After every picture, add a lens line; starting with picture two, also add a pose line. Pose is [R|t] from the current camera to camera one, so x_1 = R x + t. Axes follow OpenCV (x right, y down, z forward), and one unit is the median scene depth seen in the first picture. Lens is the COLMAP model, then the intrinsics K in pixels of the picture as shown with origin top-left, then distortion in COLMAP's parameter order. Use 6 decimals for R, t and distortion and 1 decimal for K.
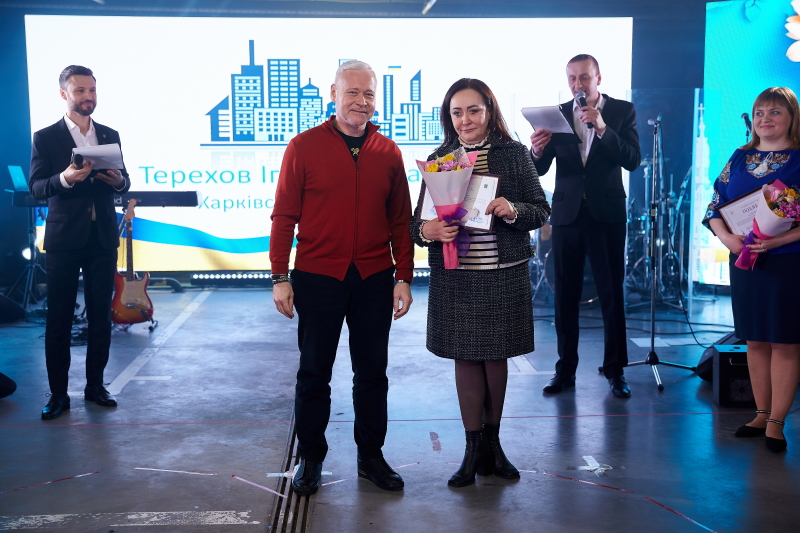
lens RADIAL K [[1049.4, 0, 385.9], [0, 1049.4, 274.8], [0, 0, 1]] dist [0.074517, 0.000000]
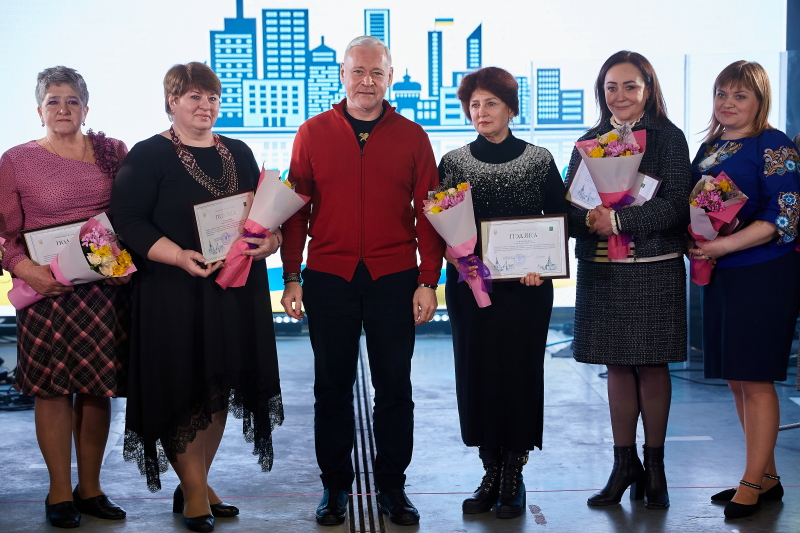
lens RADIAL K [[1640.7, 0, 412.4], [0, 1640.7, 284.0], [0, 0, 1]] dist [0.222128, 0.000000]
pose [[0.999949, -0.005201, 0.008625, -0.027108], [0.005478, 0.999462, -0.032346, 0.014714], [-0.008452, 0.032392, 0.999440, -0.101518]]
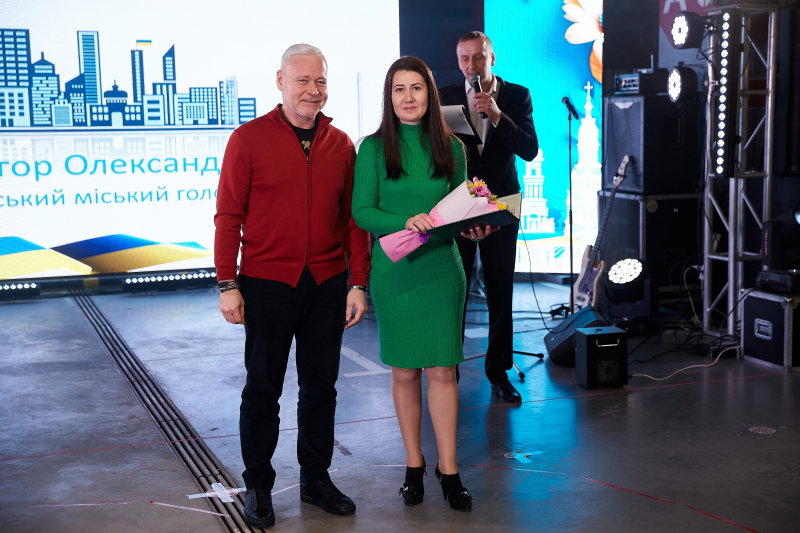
lens RADIAL K [[1186.6, 0, 410.7], [0, 1186.6, 287.5], [0, 0, 1]] dist [0.117976, 0.000000]
pose [[0.953853, -0.051884, 0.295756, -0.100904], [0.048392, 0.998645, 0.019121, -0.001365], [-0.296348, -0.003927, 0.955072, -0.023338]]
